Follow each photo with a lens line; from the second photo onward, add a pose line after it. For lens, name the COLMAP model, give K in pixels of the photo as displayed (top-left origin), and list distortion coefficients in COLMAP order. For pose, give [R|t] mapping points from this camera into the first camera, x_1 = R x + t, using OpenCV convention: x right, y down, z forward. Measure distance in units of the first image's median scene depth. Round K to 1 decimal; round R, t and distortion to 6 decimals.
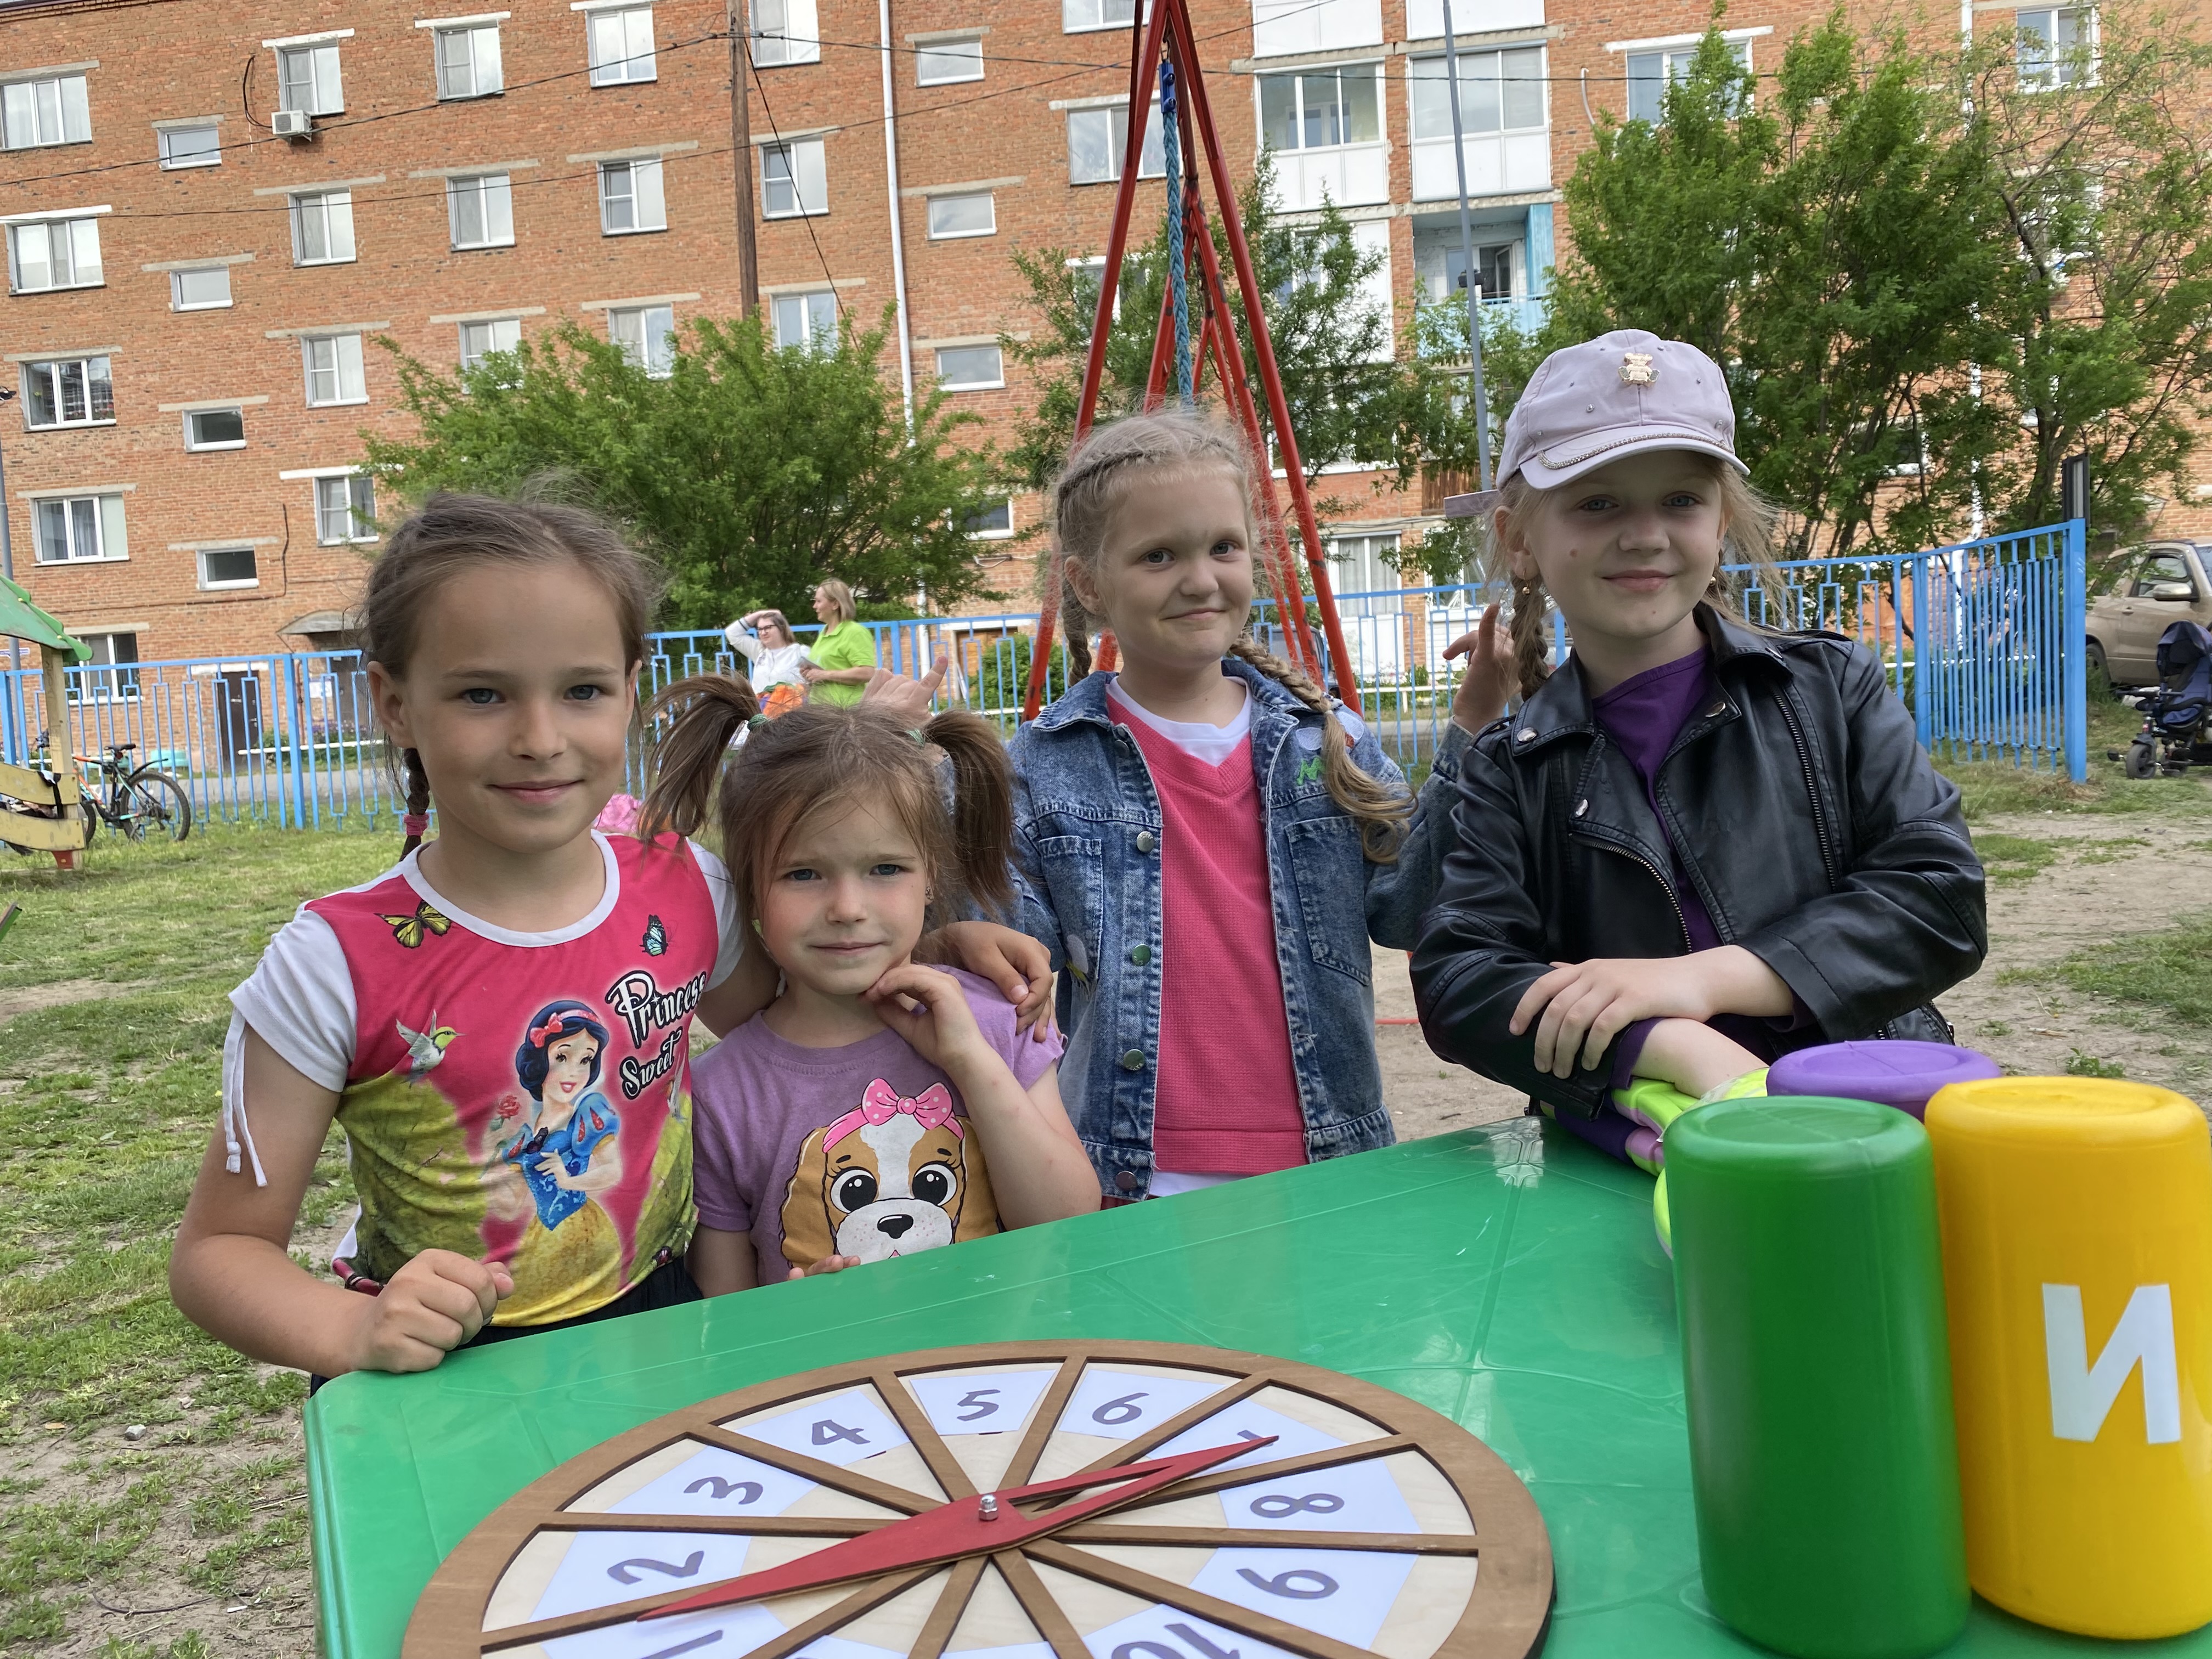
lens RADIAL K [[1700.9, 0, 1105.9], [0, 1700.9, 825.5], [0, 0, 1]] dist [0.012087, -0.014674]
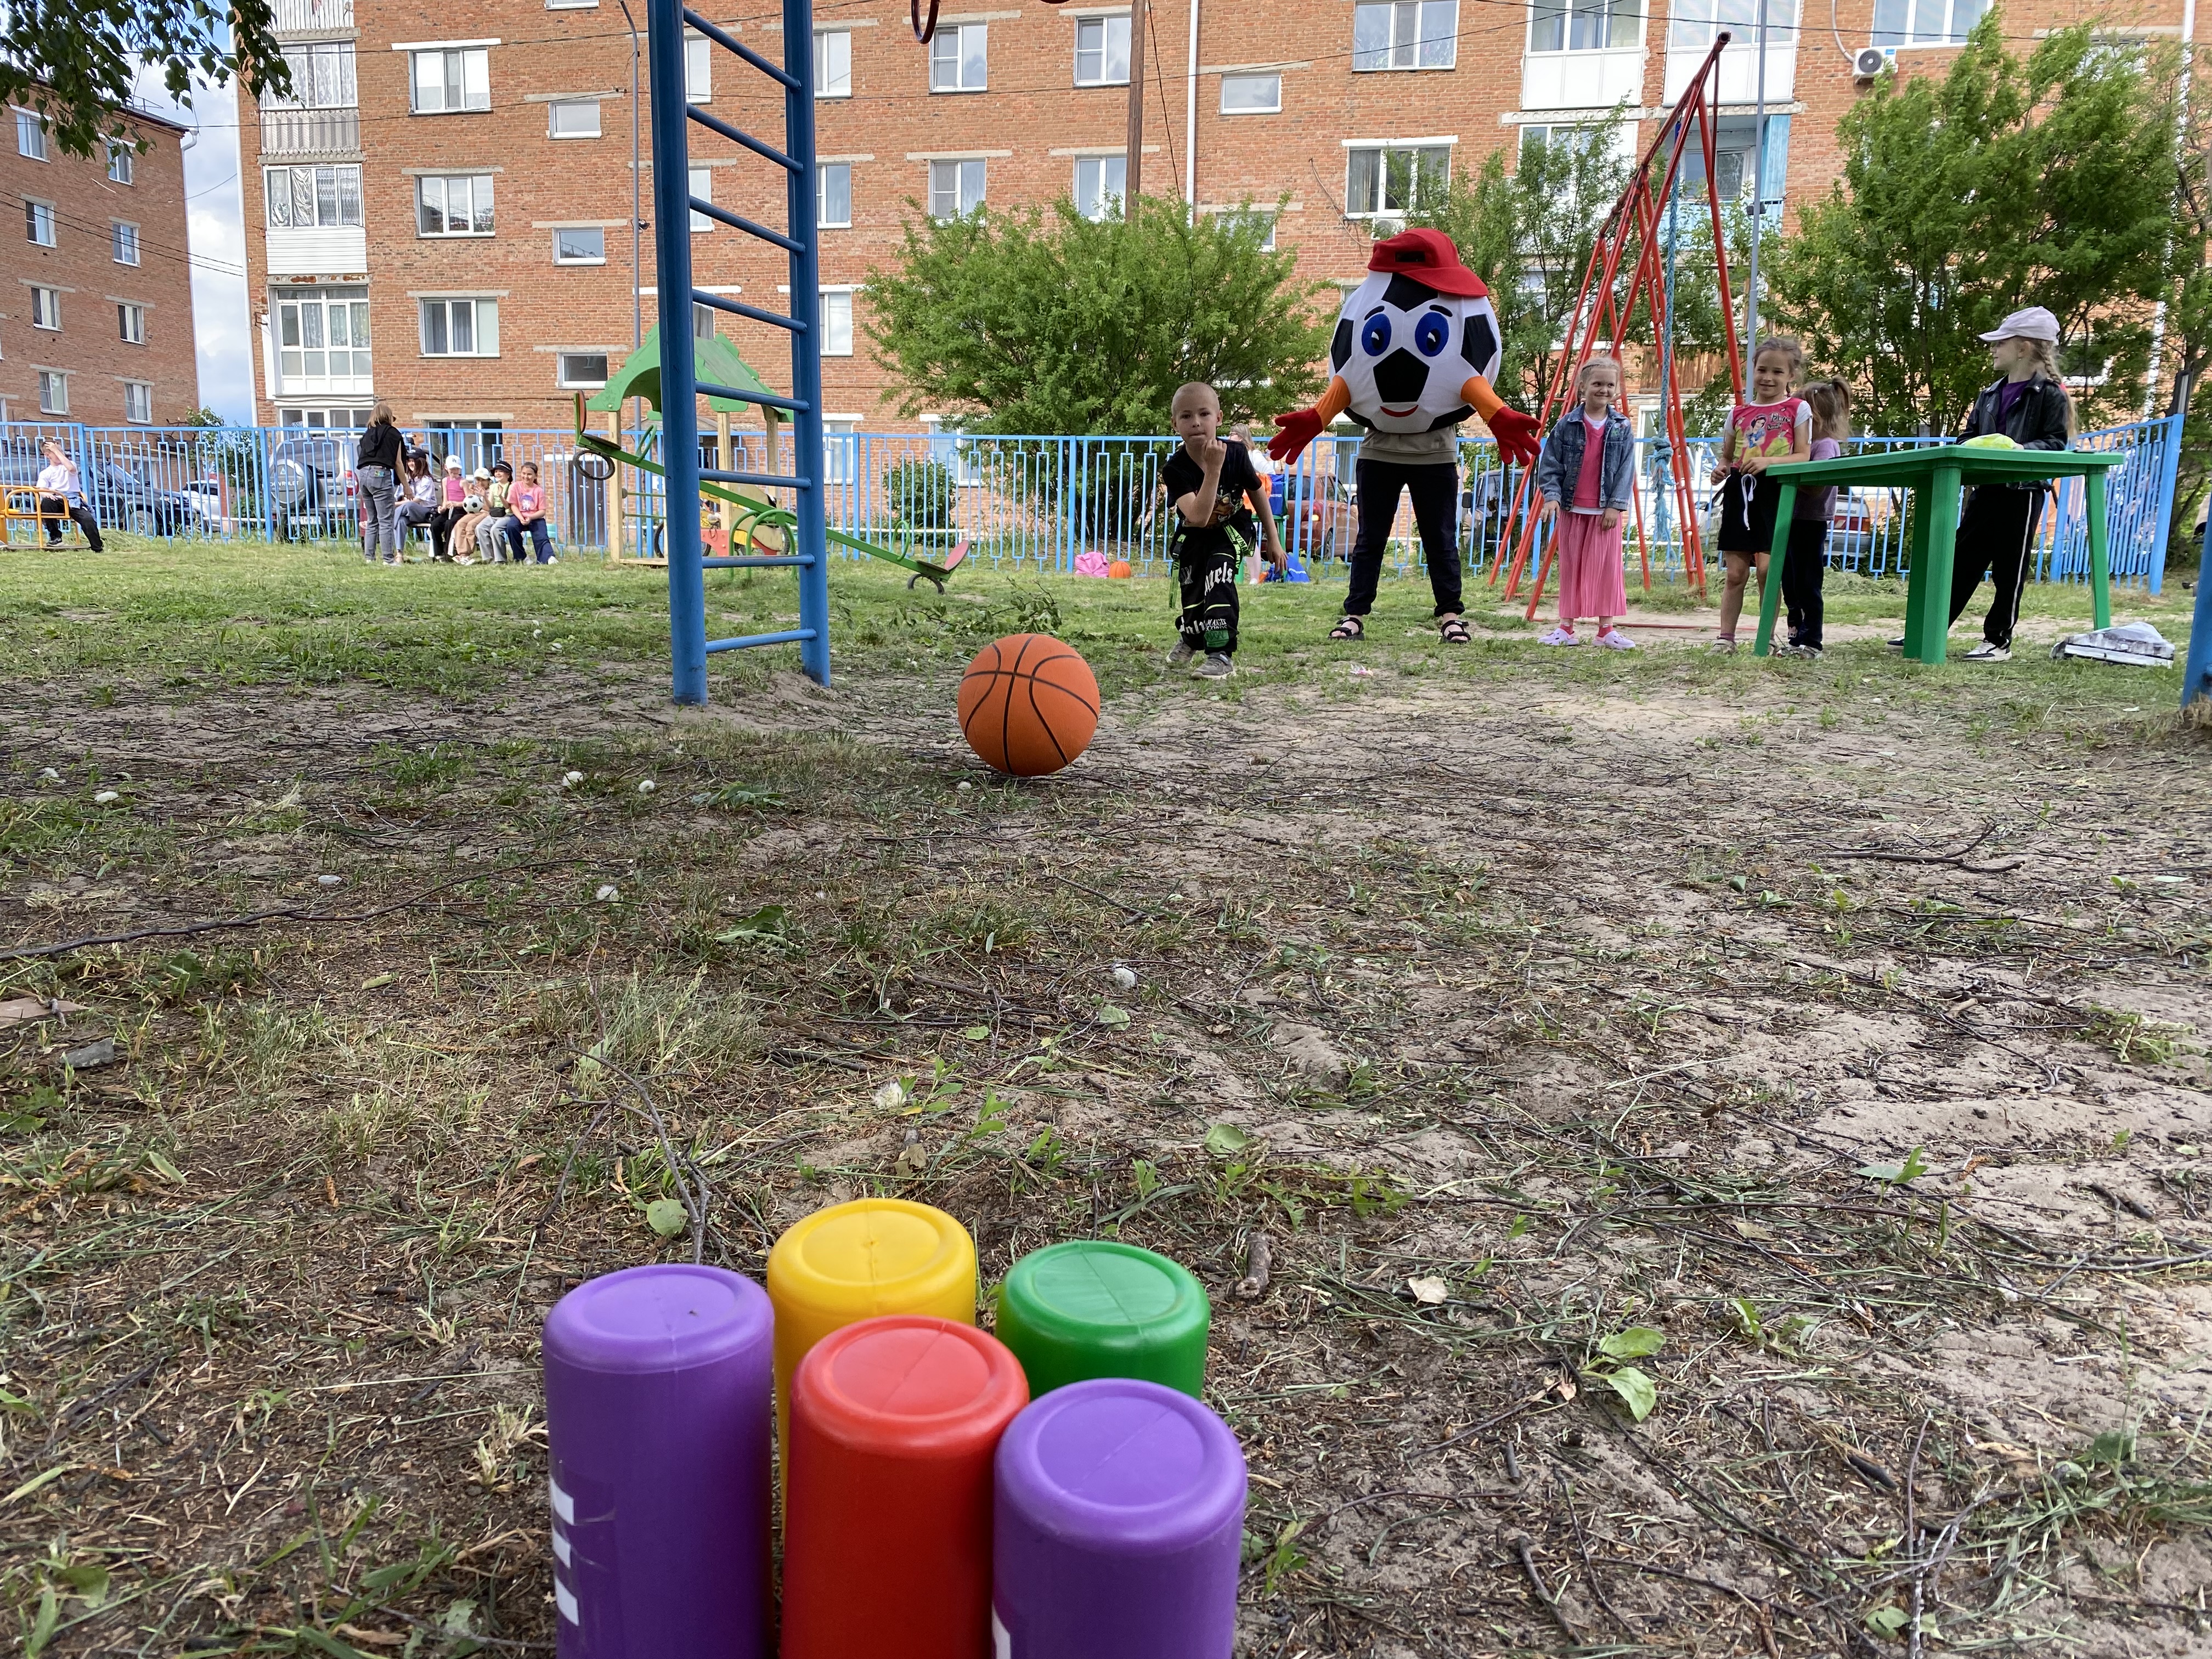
lens RADIAL K [[1670.0, 0, 1104.8], [0, 1670.0, 860.8], [0, 0, 1]] dist [0.008155, 0.001957]
pose [[0.994345, 0.085427, -0.063089, -0.063676], [-0.078420, 0.991244, 0.106236, 0.032831], [0.071612, -0.100688, 0.992337, -0.146371]]
